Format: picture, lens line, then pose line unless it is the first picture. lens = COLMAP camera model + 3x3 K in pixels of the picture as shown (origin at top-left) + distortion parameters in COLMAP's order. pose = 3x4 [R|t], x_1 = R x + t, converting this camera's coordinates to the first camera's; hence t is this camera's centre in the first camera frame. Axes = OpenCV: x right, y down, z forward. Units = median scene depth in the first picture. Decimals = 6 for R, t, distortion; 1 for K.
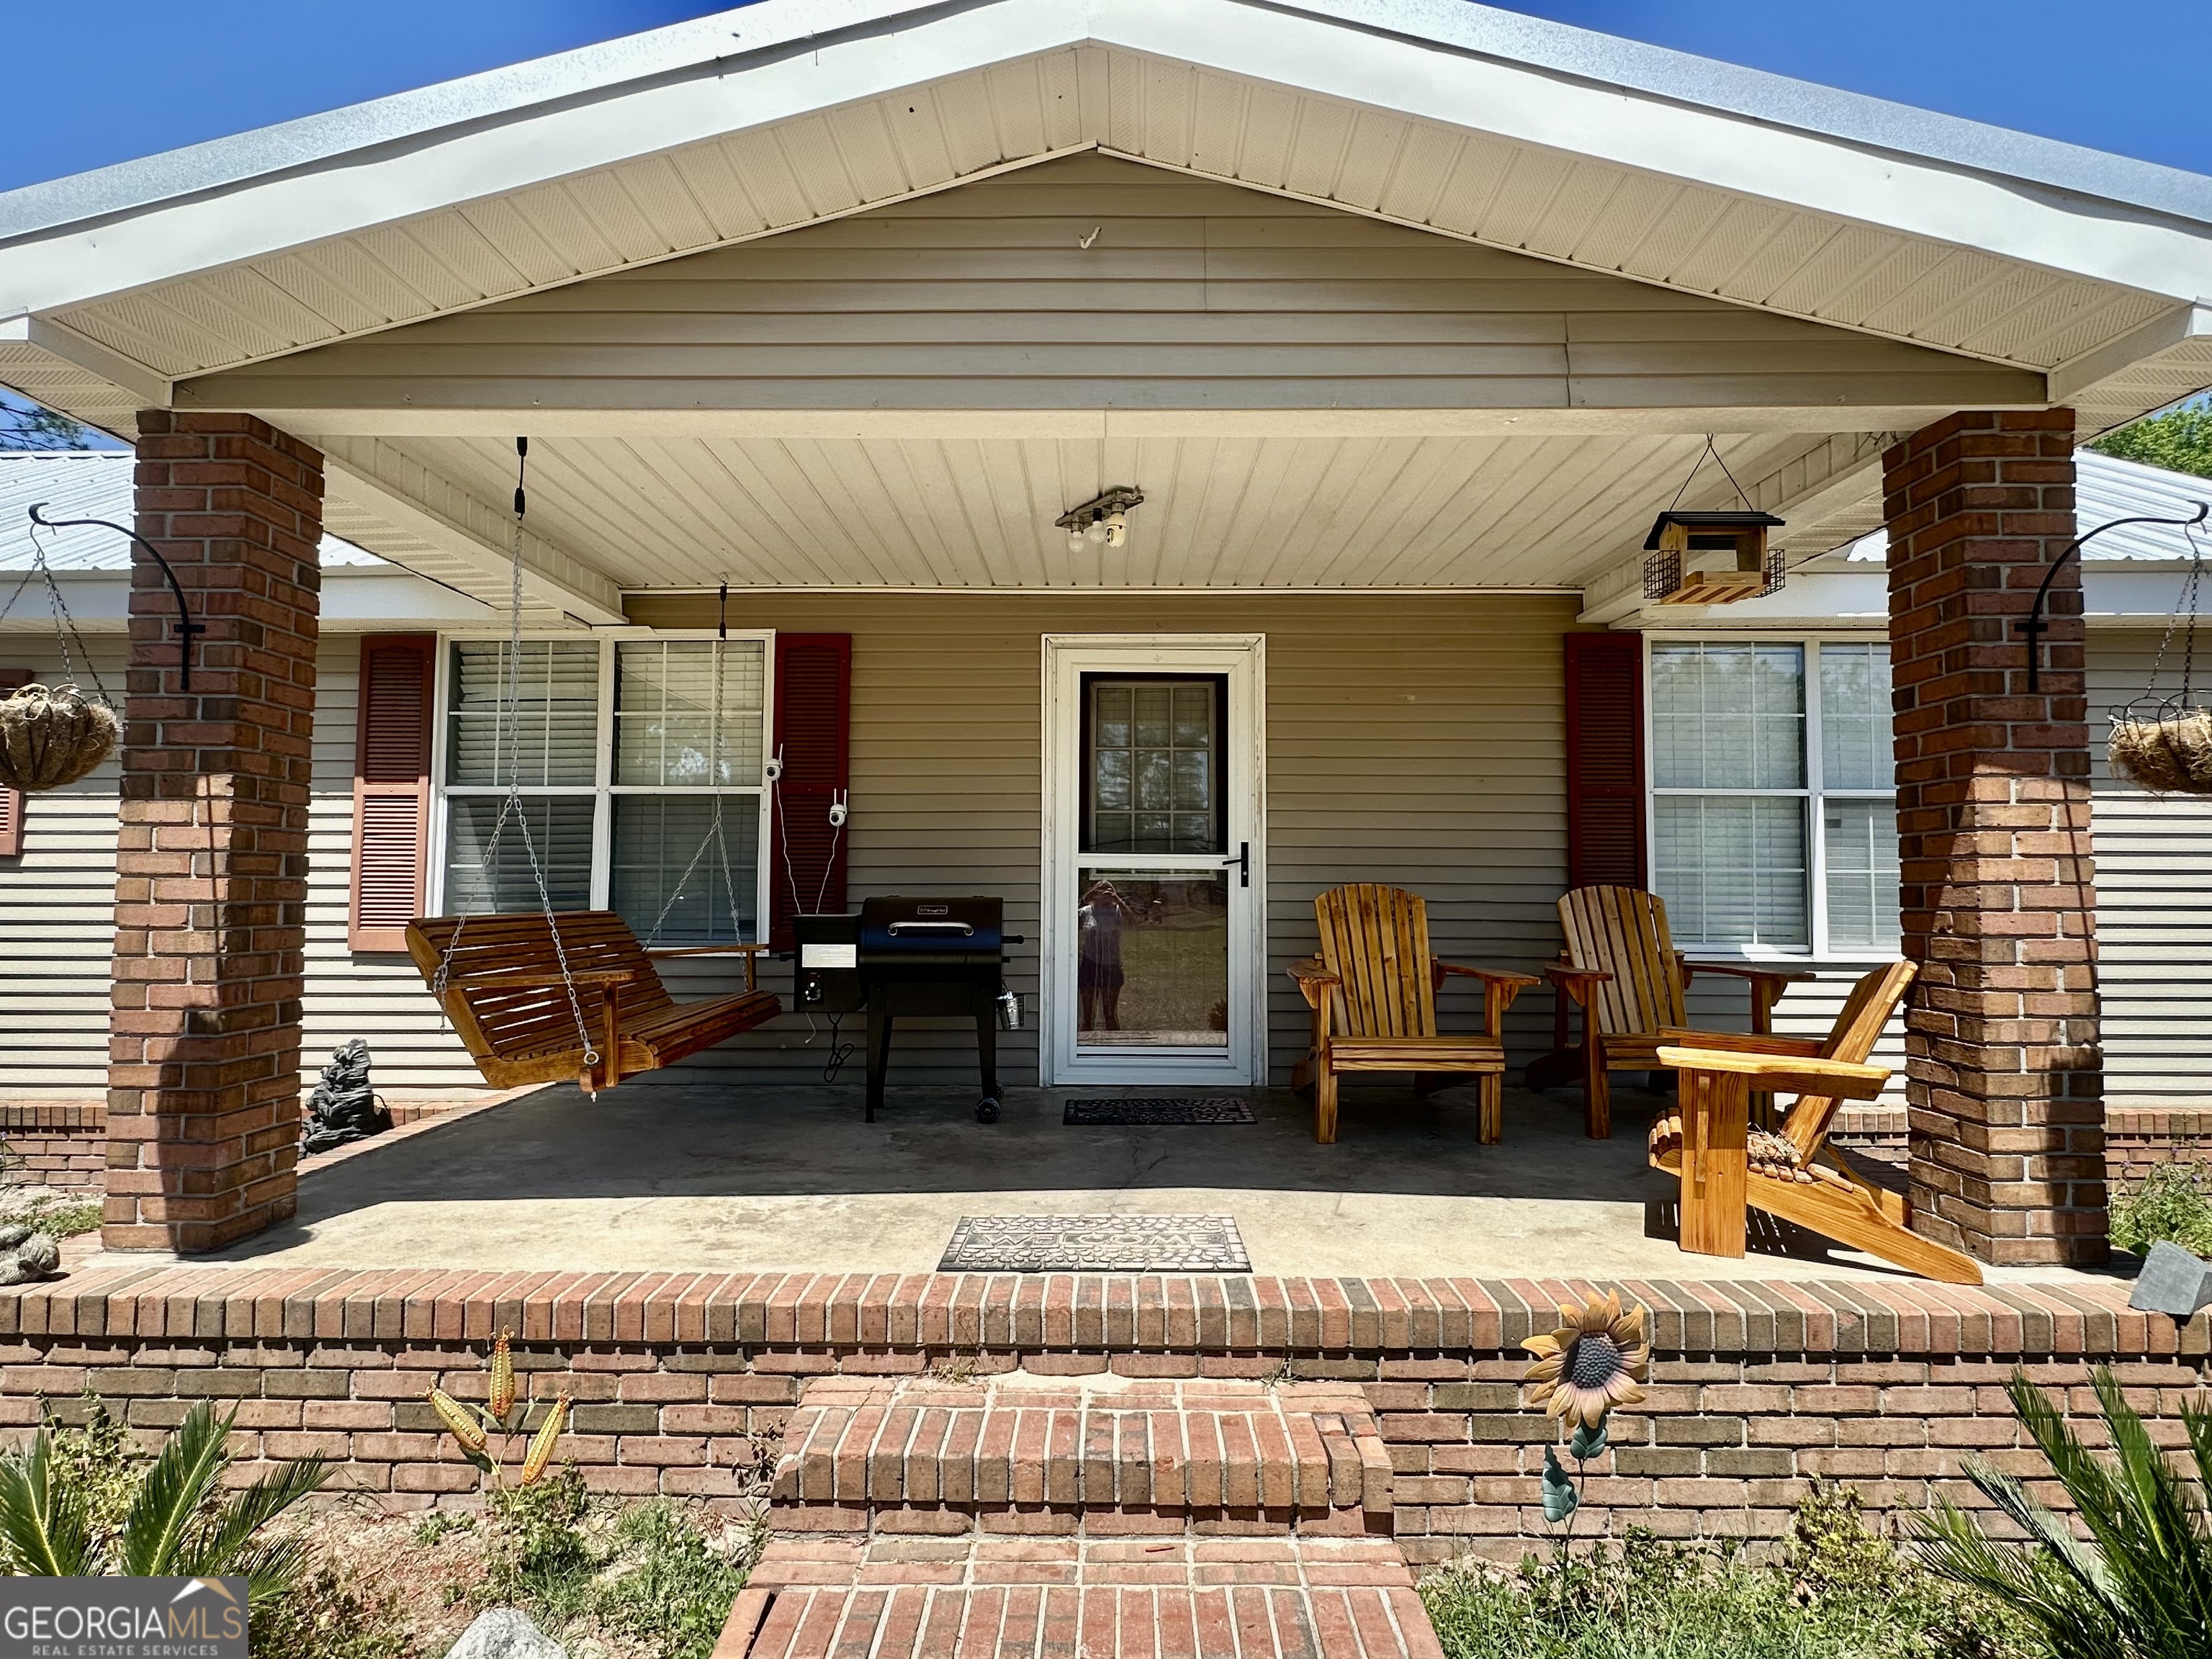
lens RADIAL K [[1126.7, 0, 1100.9], [0, 1126.7, 837.1], [0, 0, 1]] dist [-0.003291, 0.000149]
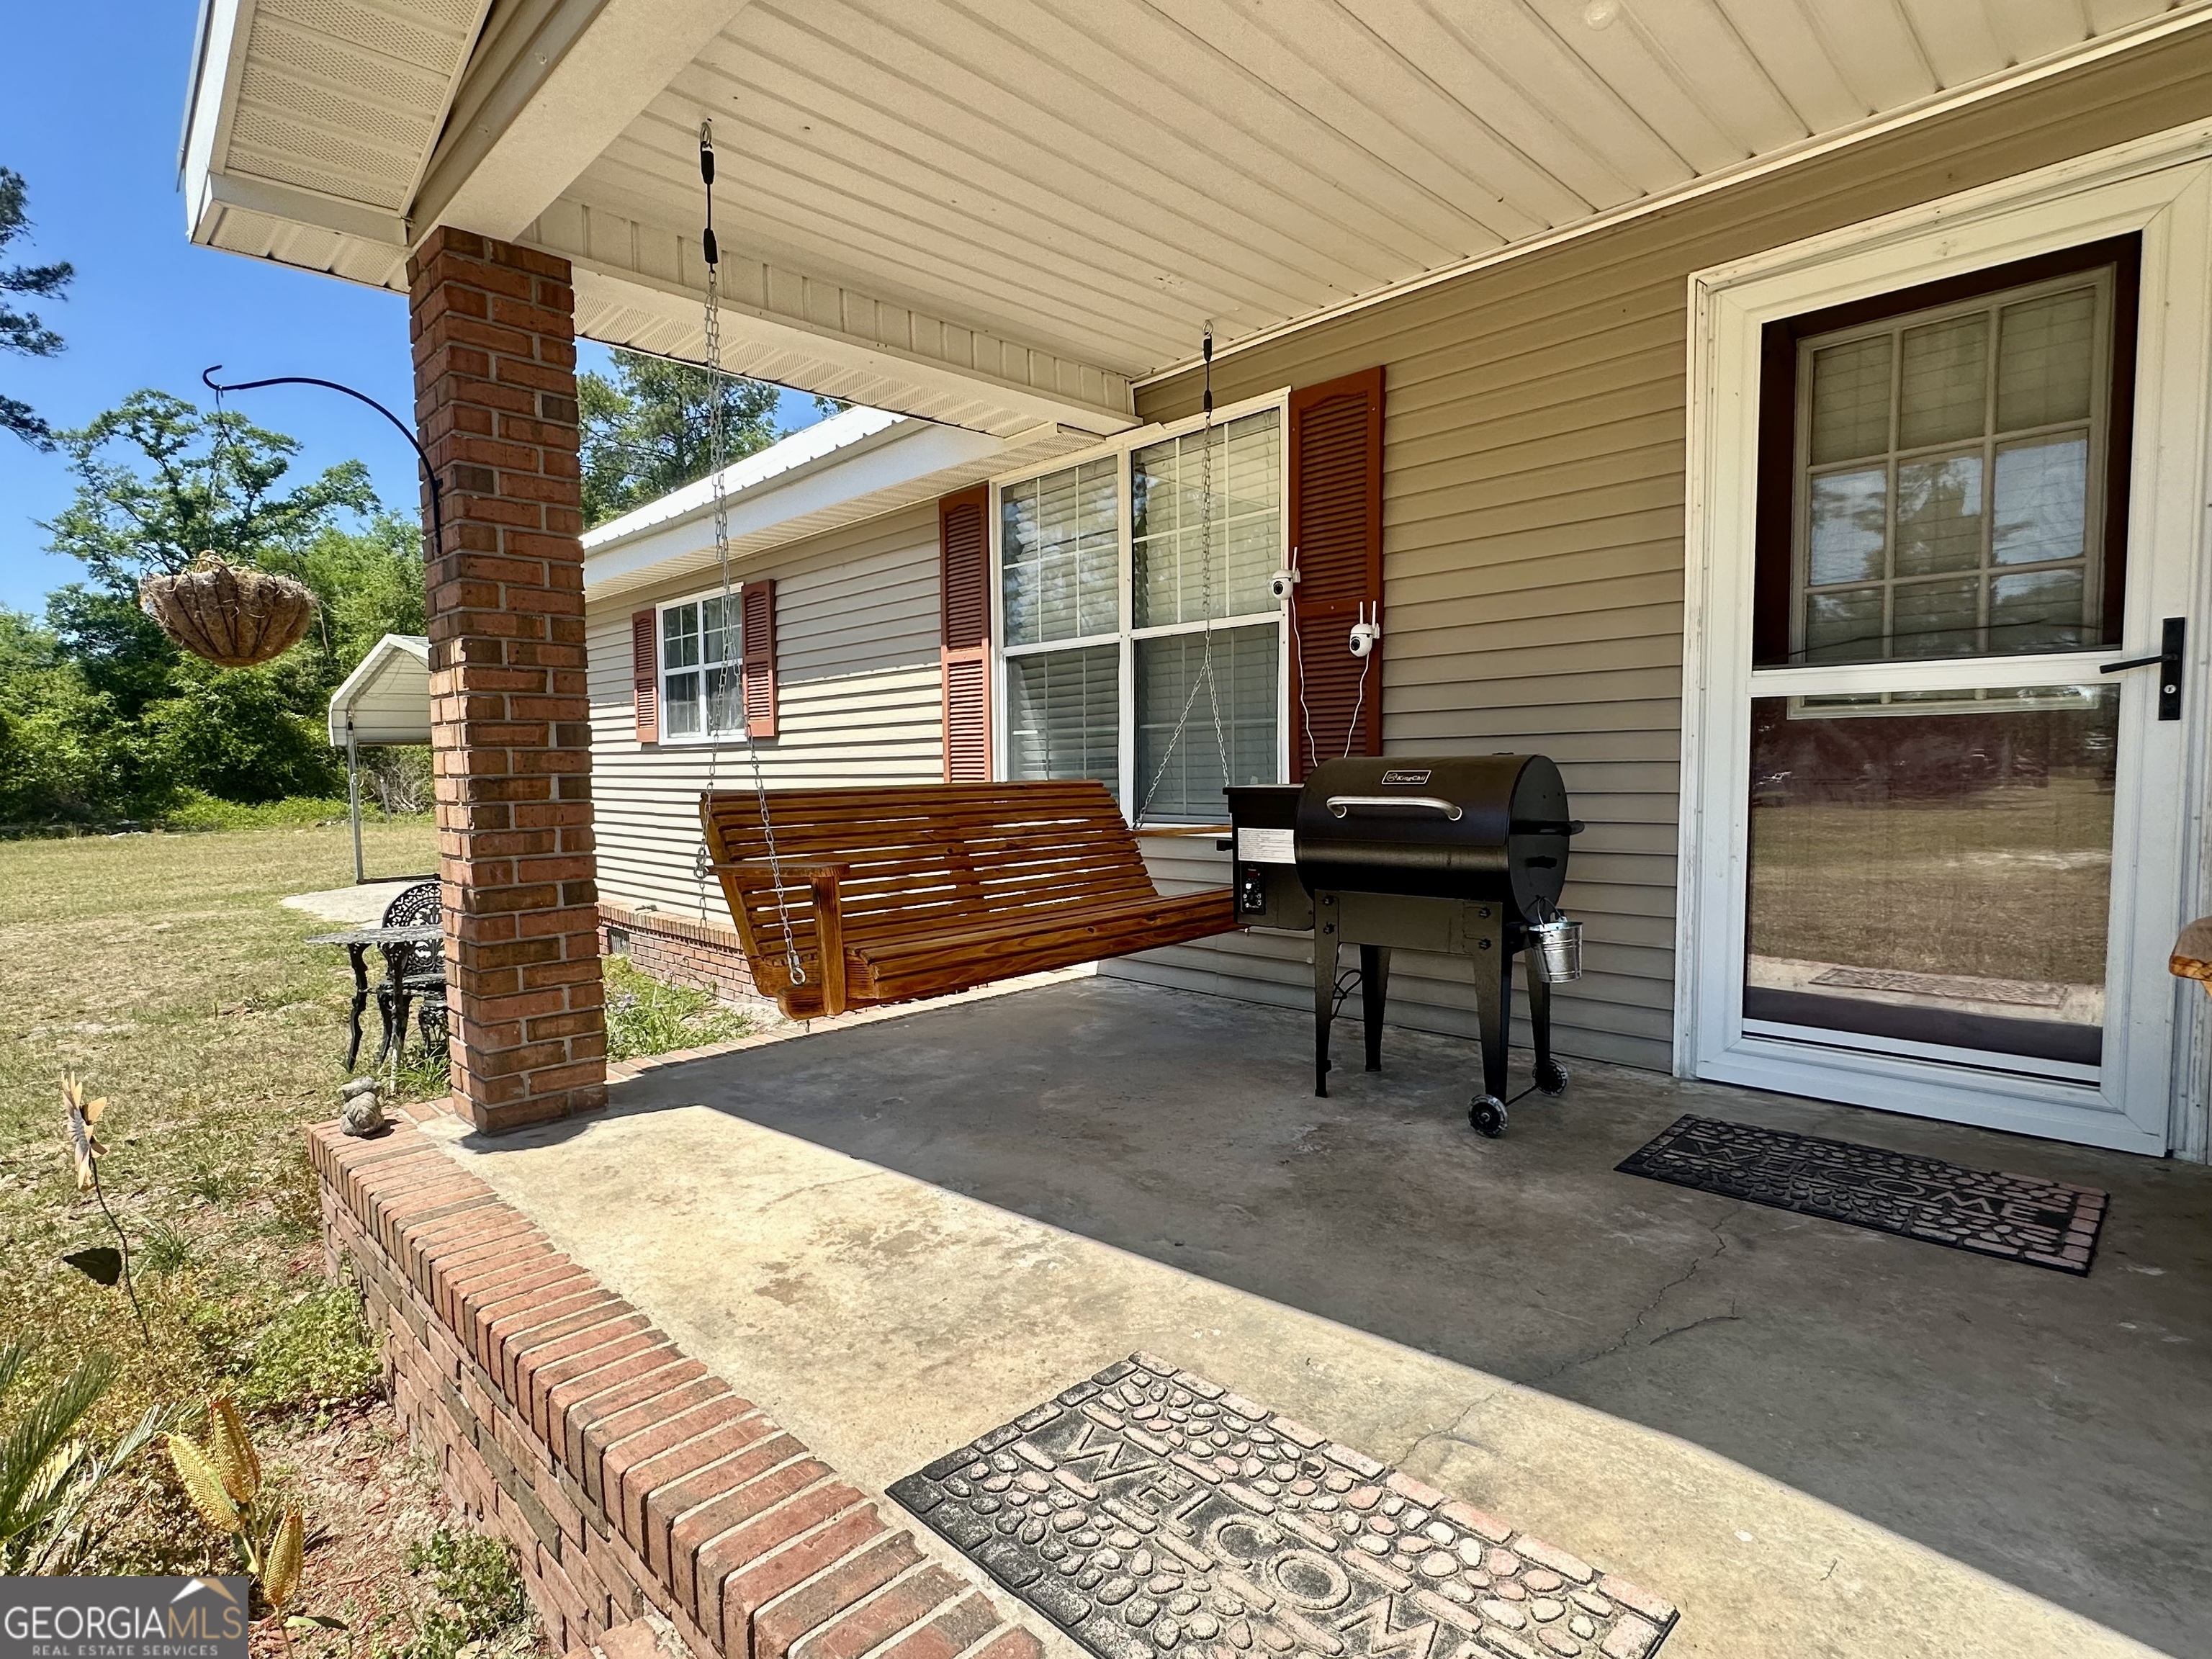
lens RADIAL K [[1126.7, 0, 1100.7], [0, 1126.7, 839.2], [0, 0, 1]] dist [-0.003291, 0.000149]
pose [[0.710248, 0.032646, -0.703195, 0.164967], [0.053048, 0.993602, 0.099708, 0.028750], [0.701950, -0.108120, 0.703971, 0.453049]]
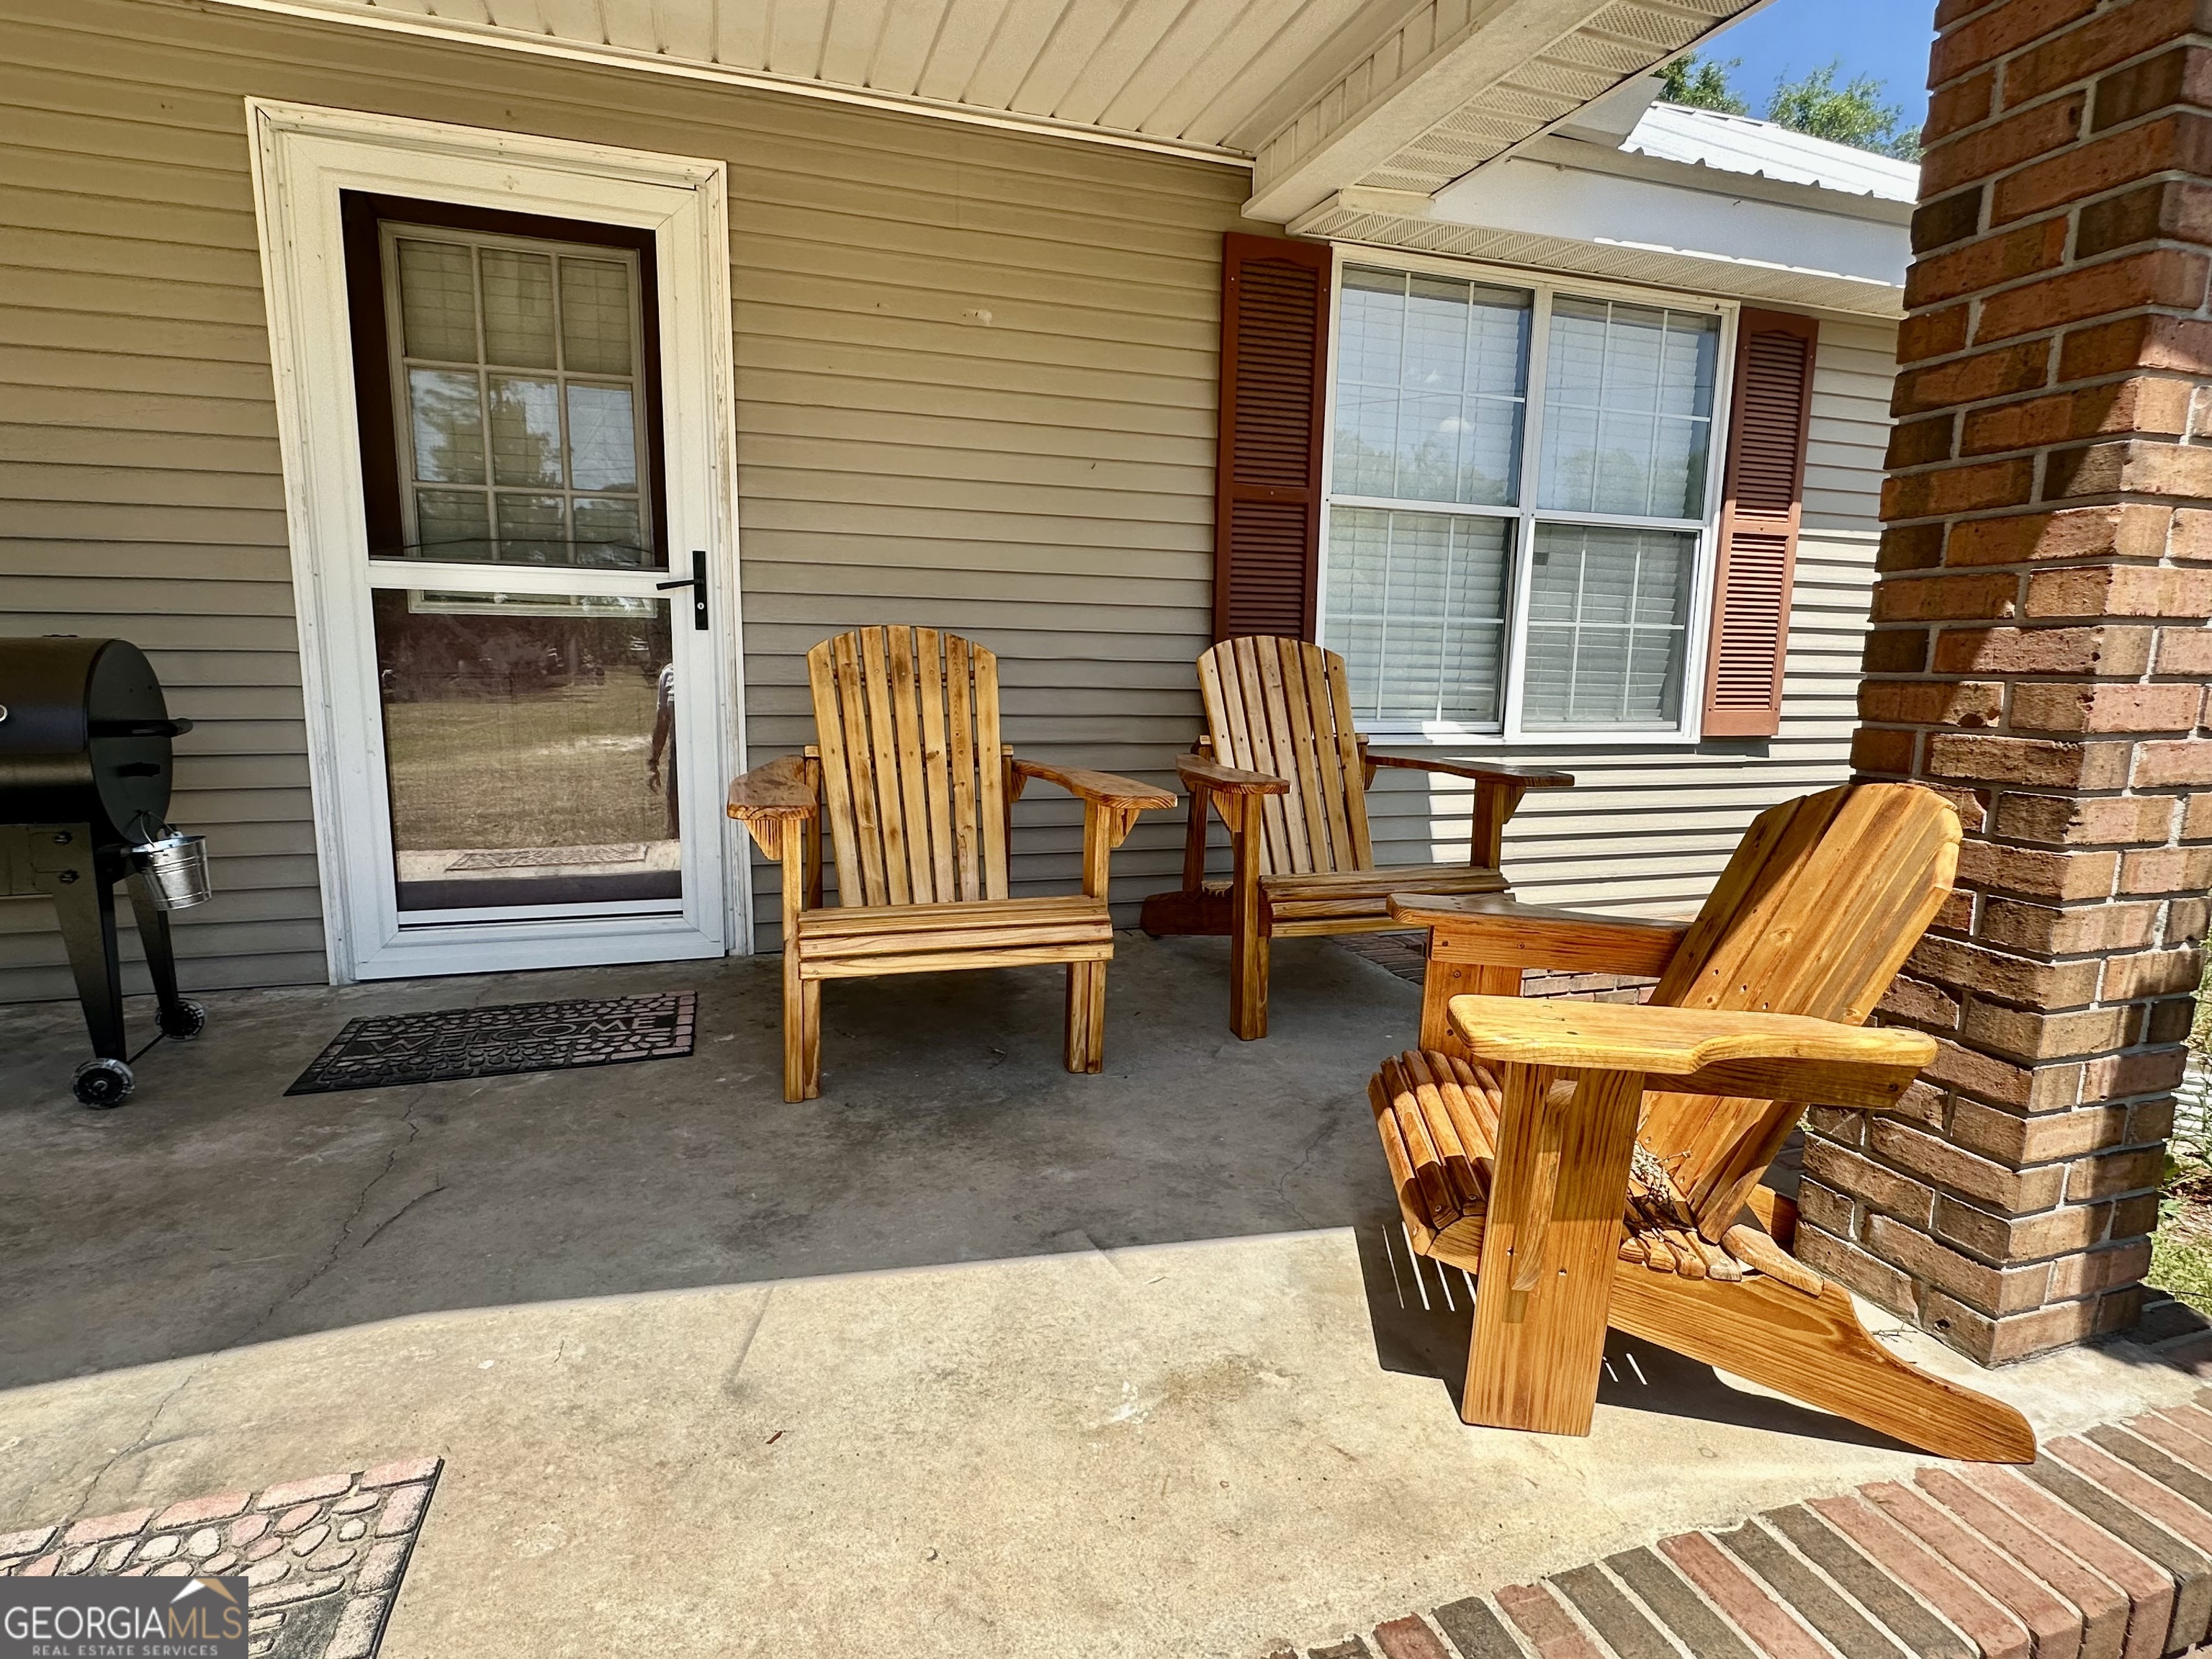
lens RADIAL K [[1126.7, 0, 1097.0], [0, 1126.7, 840.2], [0, 0, 1]] dist [-0.003291, 0.000149]
pose [[0.947360, -0.040544, 0.317594, 0.153914], [-0.027555, 0.977945, 0.207037, 0.028661], [-0.318983, -0.204890, 0.925348, 0.434585]]
